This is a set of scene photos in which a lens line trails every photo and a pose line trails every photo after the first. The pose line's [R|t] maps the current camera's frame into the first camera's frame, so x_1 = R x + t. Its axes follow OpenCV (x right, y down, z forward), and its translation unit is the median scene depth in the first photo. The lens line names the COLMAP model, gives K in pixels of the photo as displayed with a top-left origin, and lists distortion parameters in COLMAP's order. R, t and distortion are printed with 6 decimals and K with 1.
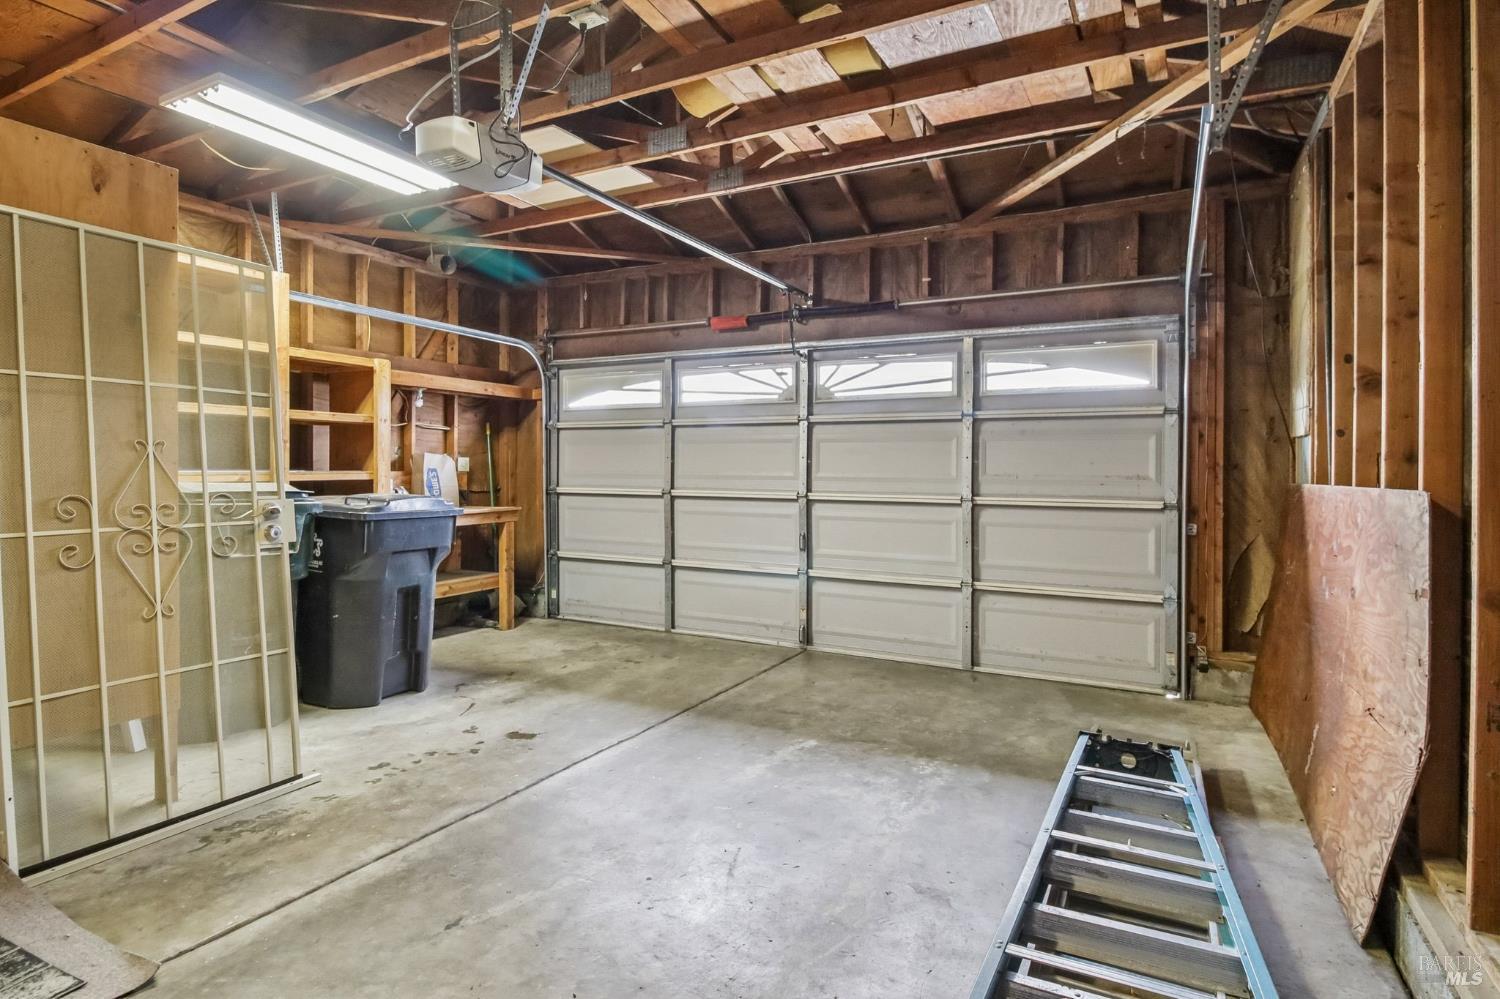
lens RADIAL K [[779.4, 0, 747.8], [0, 779.4, 472.7], [0, 0, 1]] dist [0.006370, -0.013439]
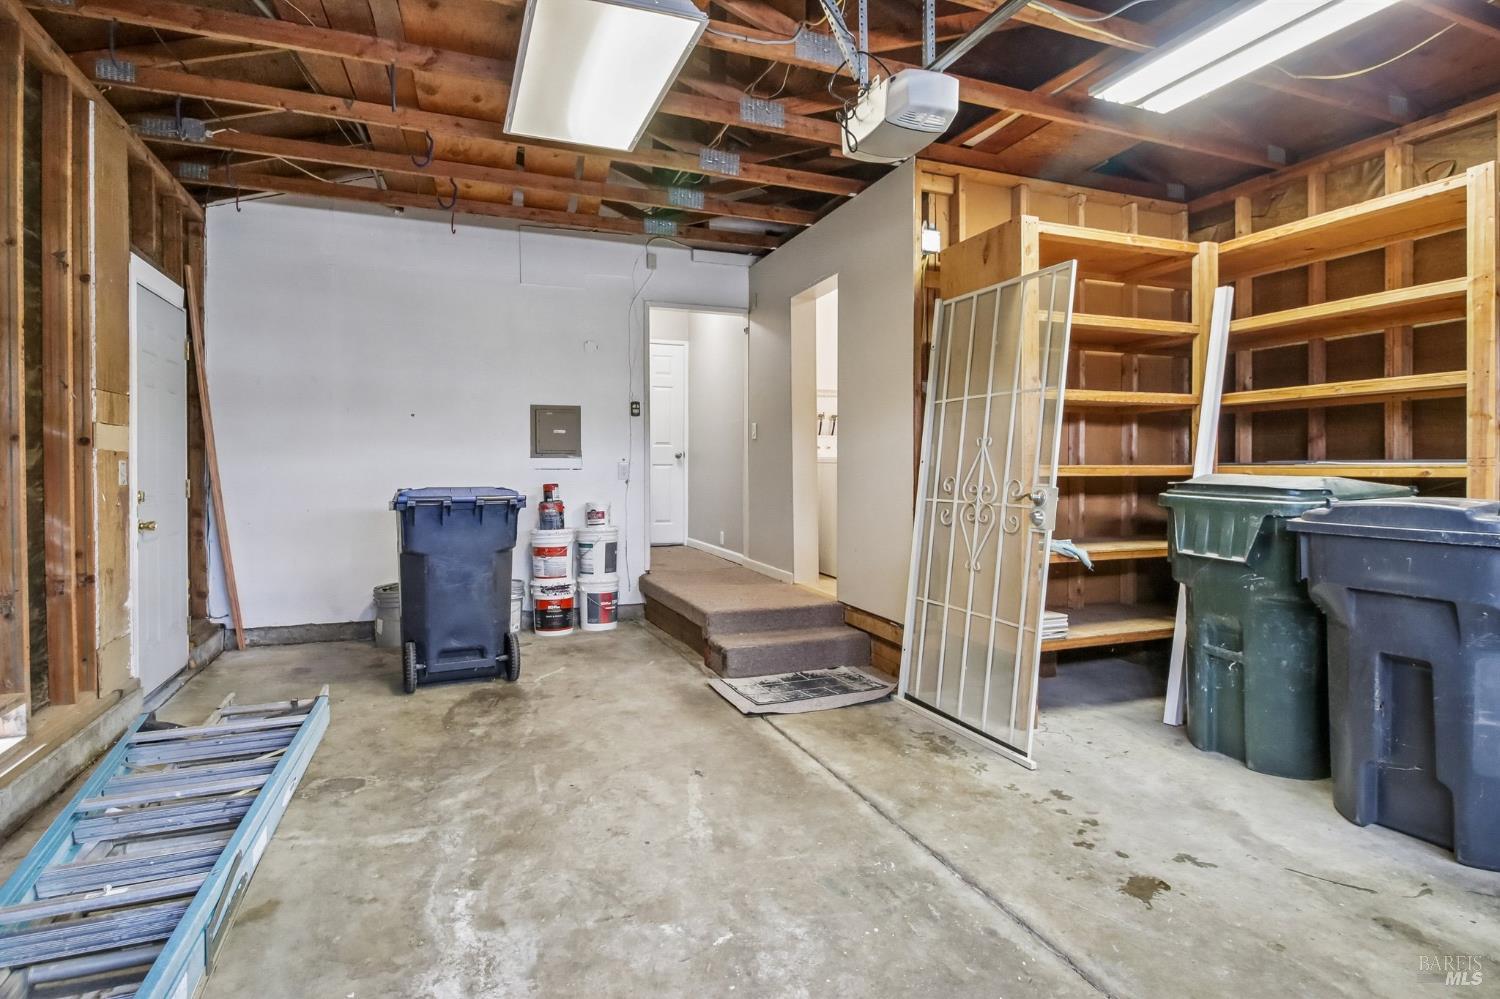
lens RADIAL K [[779.4, 0, 747.8], [0, 779.4, 472.7], [0, 0, 1]] dist [0.006370, -0.013439]
pose [[-0.647873, -0.000656, -0.761748, 0.490019], [-0.009636, 0.999927, 0.007335, 0.010450], [0.761687, 0.012092, -0.647832, 1.484527]]
